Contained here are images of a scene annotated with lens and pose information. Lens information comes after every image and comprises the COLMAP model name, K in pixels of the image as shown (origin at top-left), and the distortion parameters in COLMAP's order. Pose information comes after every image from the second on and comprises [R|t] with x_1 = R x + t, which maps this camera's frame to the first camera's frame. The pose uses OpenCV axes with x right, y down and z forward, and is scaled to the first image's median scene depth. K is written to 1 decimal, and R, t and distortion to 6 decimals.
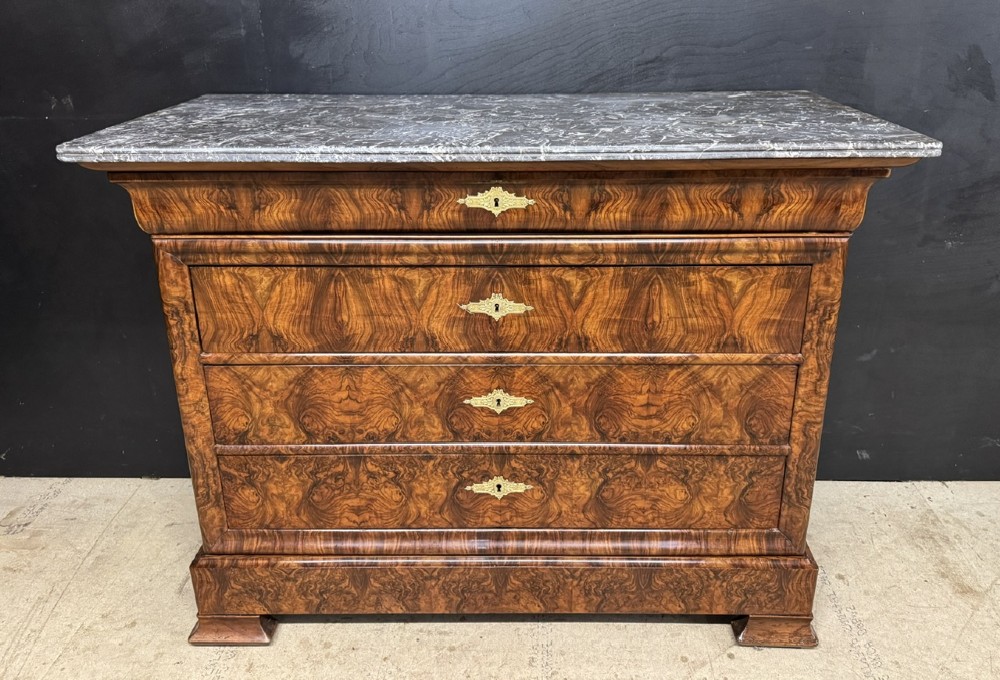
lens RADIAL K [[779.1, 0, 505.8], [0, 779.1, 272.6], [0, 0, 1]] dist [0.160475, -0.321847]
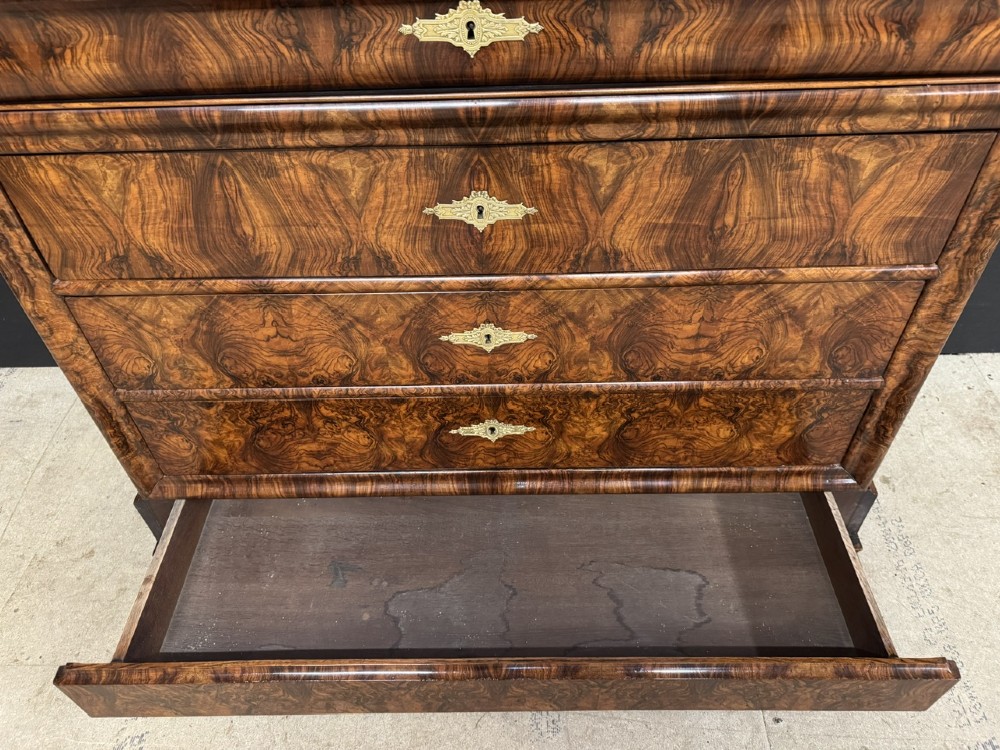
lens RADIAL K [[703.3, 0, 496.6], [0, 703.3, 381.8], [0, 0, 1]] dist [0.152351, -0.299580]
pose [[0.999662, -0.021476, -0.014670, 0.007245], [0.025611, 0.911096, 0.411398, -0.064197], [0.004530, -0.411635, 0.911338, 0.395151]]
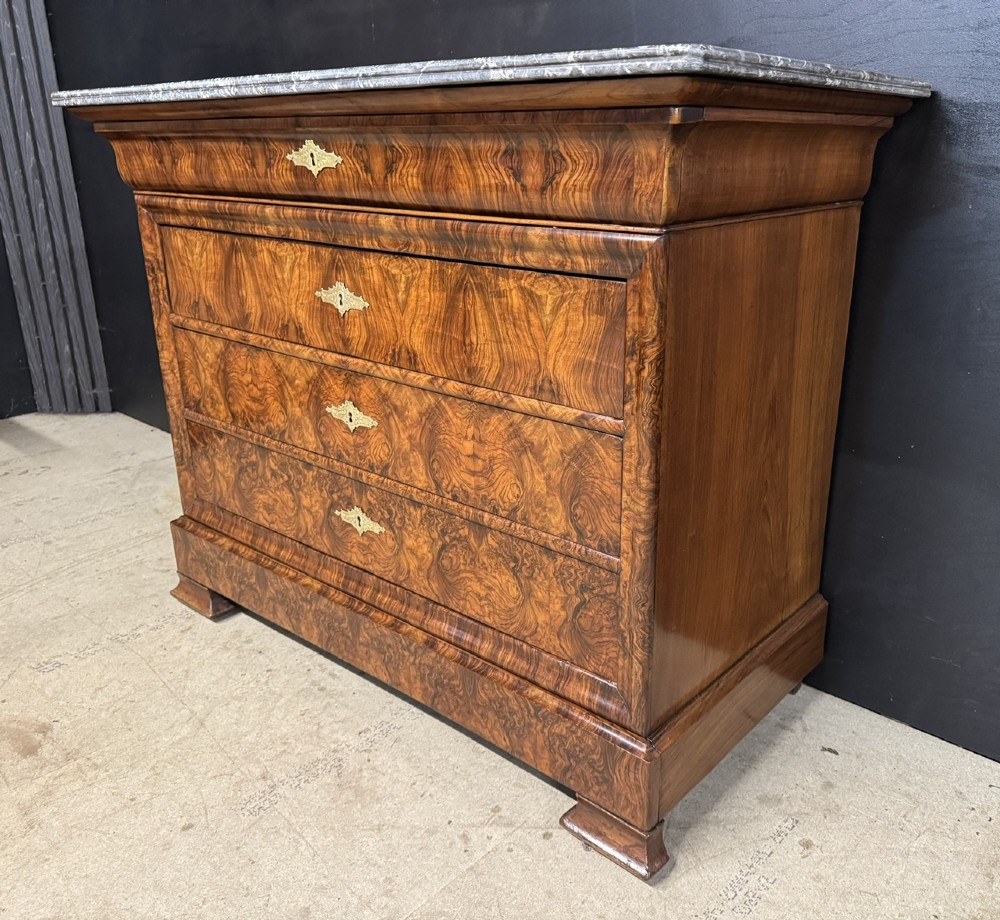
lens RADIAL K [[859.8, 0, 554.2], [0, 859.8, 463.5], [0, 0, 1]] dist [0.173018, -0.334235]
pose [[0.781620, 0.223232, -0.582442, 0.746446], [-0.220959, 0.972307, 0.076134, 0.092408], [0.583308, 0.069188, 0.809299, 0.352571]]
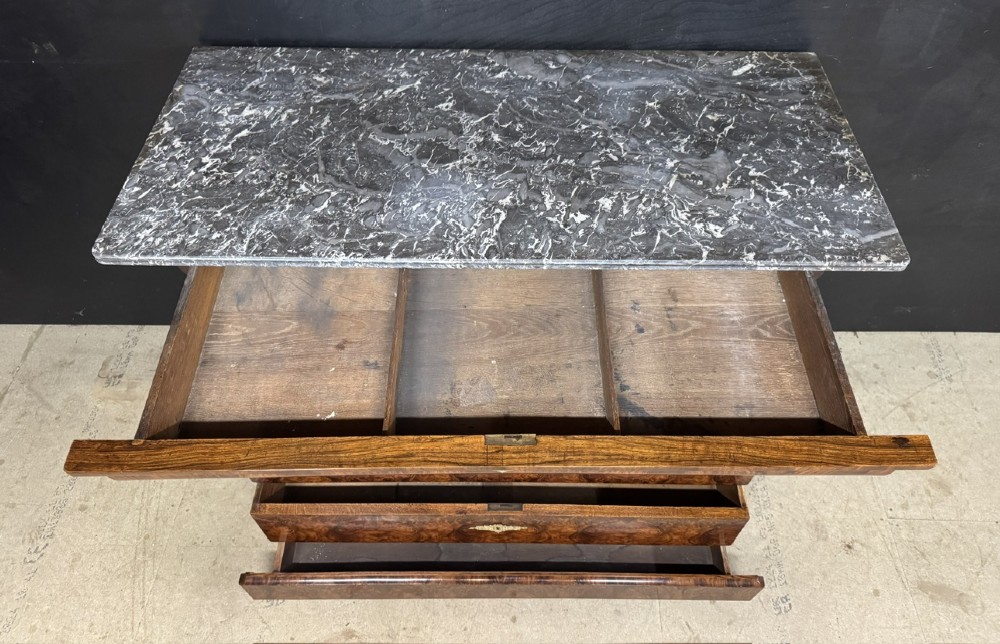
lens RADIAL K [[694.5, 0, 500.0], [0, 694.5, 322.0], [0, 0, 1]] dist [0.095202, -0.128856]
pose [[0.999883, -0.003104, 0.014979, -0.025274], [-0.005408, 0.844247, 0.535927, -0.497381], [-0.014310, -0.535945, 0.844132, 0.115858]]
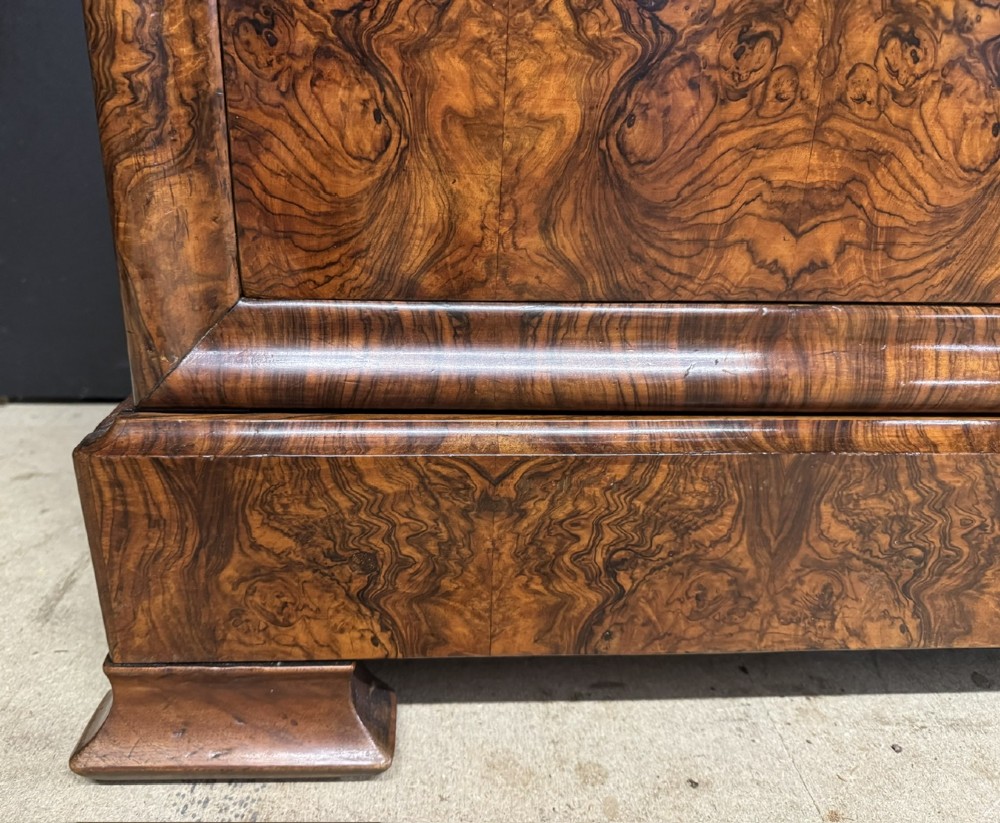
lens RADIAL K [[818.9, 0, 465.6], [0, 818.9, 408.6], [0, 0, 1]] dist [0.086163, -0.203780]
pose [[0.998119, 0.008547, 0.060710, -0.320021], [-0.009834, 0.999733, 0.020923, 0.378033], [-0.060515, -0.021481, 0.997936, 0.806916]]
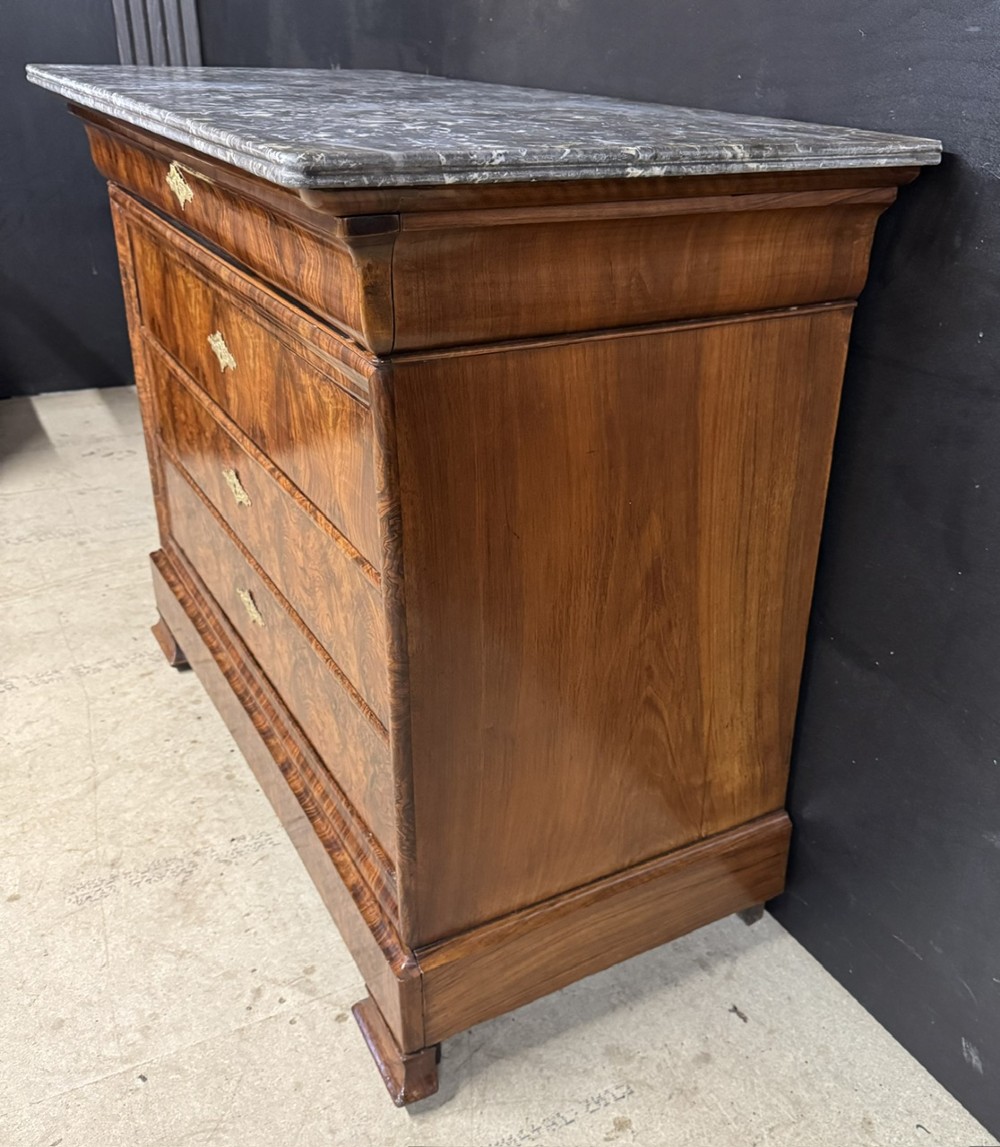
lens RADIAL K [[1091.2, 0, 566.6], [0, 1091.2, 587.9], [0, 0, 1]] dist [0.125623, -0.221409]
pose [[0.522085, 0.407389, -0.749307, 0.977037], [-0.324238, 0.907389, 0.267421, -0.129816], [0.788858, 0.103337, 0.605826, 0.626310]]
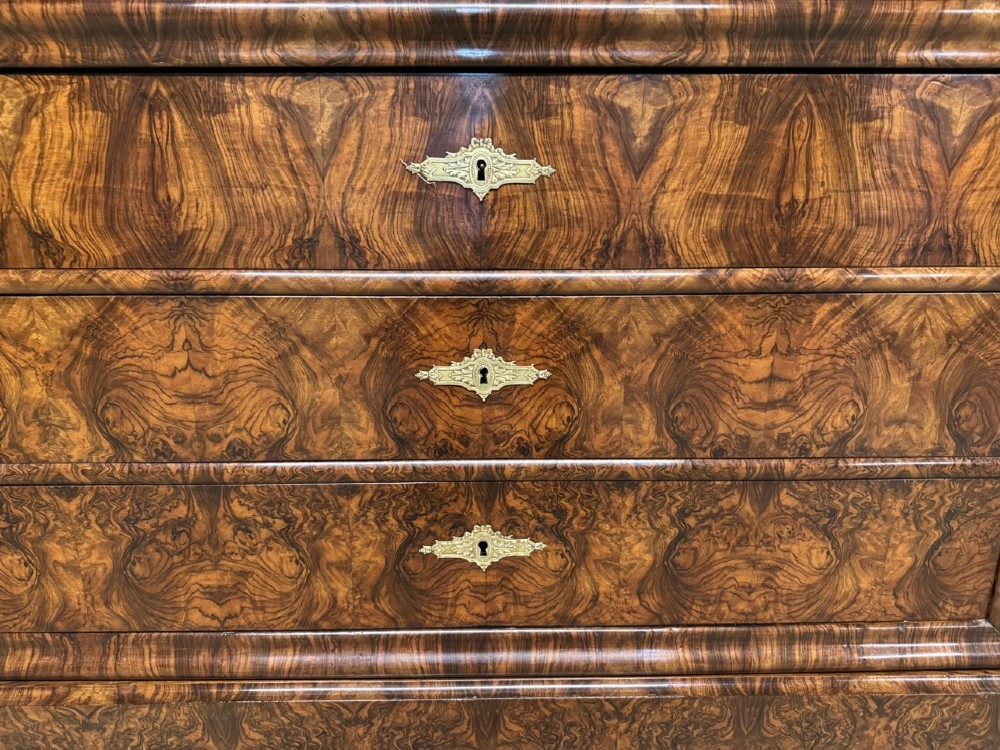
lens RADIAL K [[694.5, 0, 497.2], [0, 694.5, 377.6], [0, 0, 1]] dist [0.038812, -0.054497]
pose [[0.999530, -0.000108, 0.030656, -0.014303], [0.002253, 0.997549, -0.069942, 0.199557], [-0.030574, 0.069978, 0.997080, 0.545277]]
